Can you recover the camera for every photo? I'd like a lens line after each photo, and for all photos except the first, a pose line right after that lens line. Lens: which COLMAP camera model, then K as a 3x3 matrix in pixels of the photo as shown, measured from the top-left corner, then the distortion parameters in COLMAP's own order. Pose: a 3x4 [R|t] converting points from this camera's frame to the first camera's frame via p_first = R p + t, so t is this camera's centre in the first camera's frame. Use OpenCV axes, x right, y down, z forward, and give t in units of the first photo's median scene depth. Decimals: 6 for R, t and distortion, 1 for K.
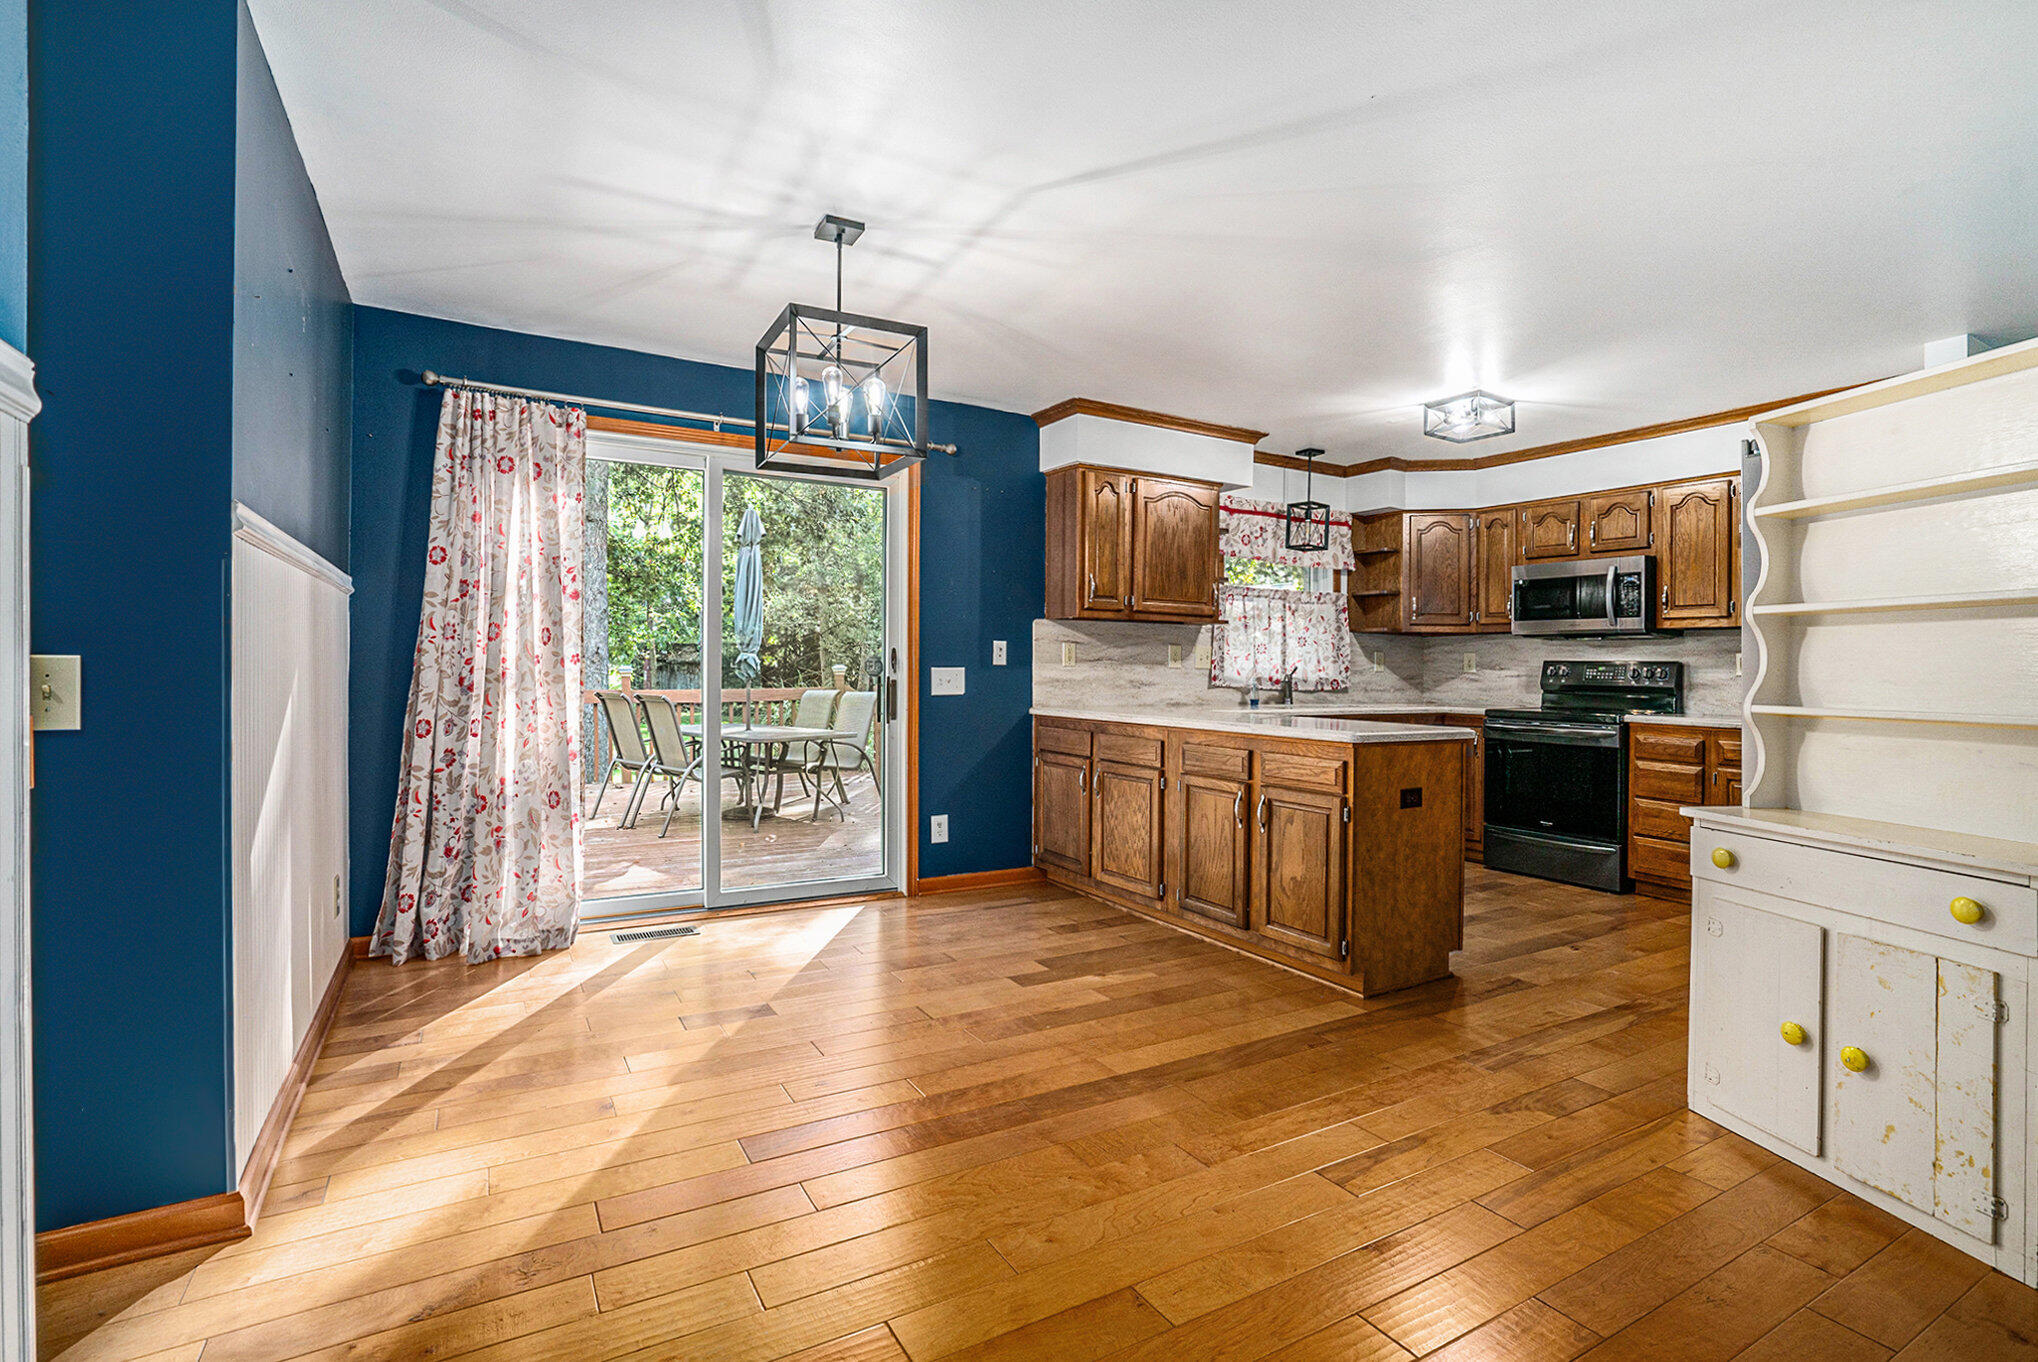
lens RADIAL K [[958.0, 0, 1047.9], [0, 958.0, 644.8], [0, 0, 1]] dist [-0.022685, 0.003425]
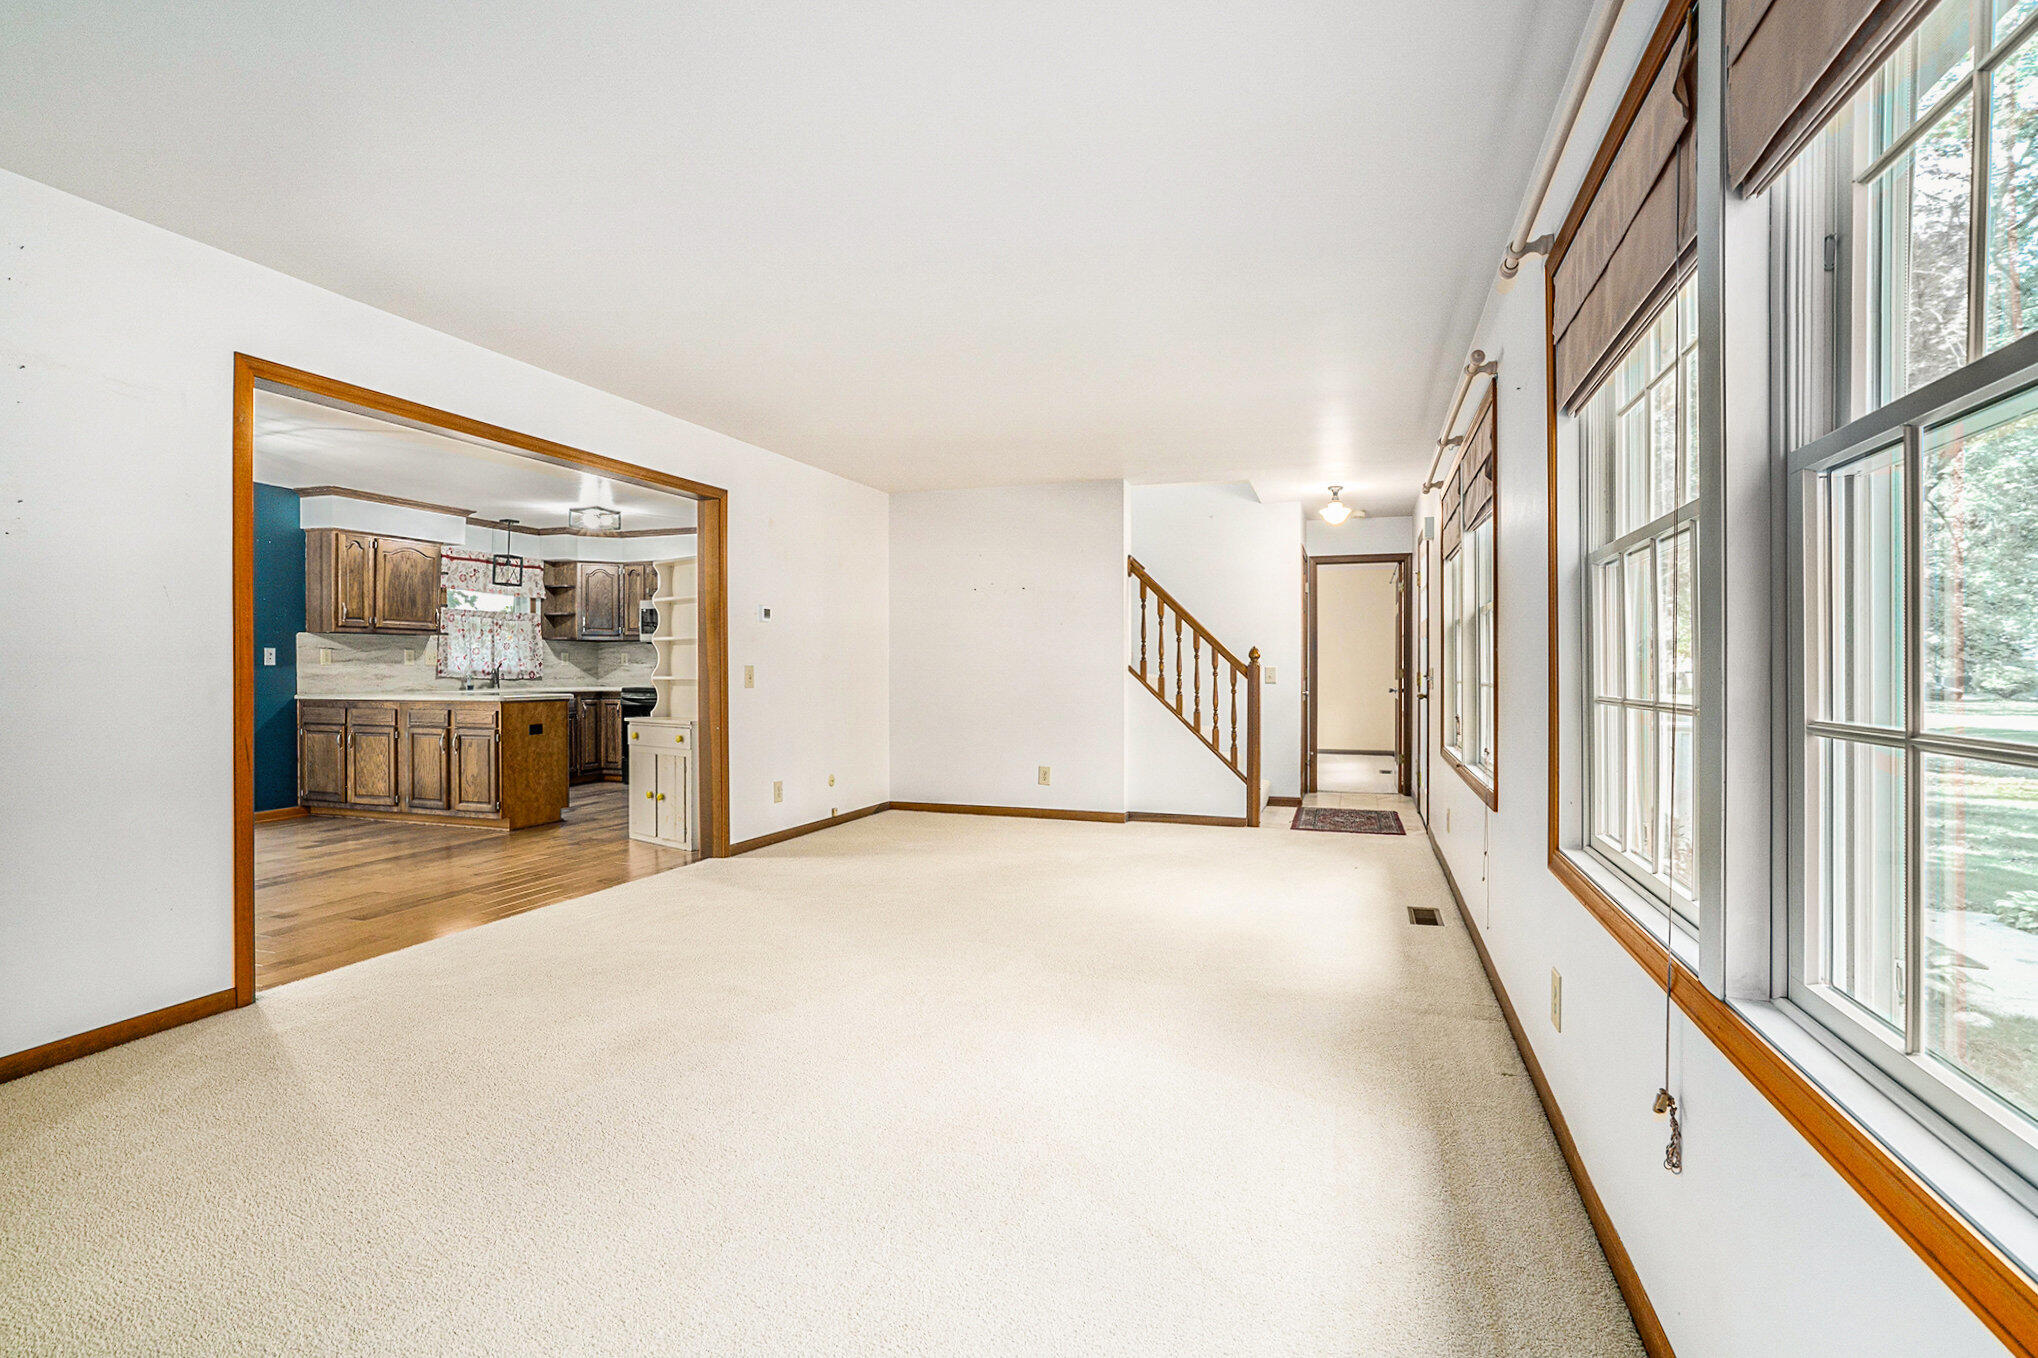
lens RADIAL K [[958.0, 0, 933.3], [0, 958.0, 663.6], [0, 0, 1]] dist [-0.022685, 0.003425]
pose [[0.819421, -0.014266, 0.573014, -0.048477], [0.000032, 0.999691, 0.024844, -0.015461], [-0.573192, -0.020339, 0.819169, -0.701318]]
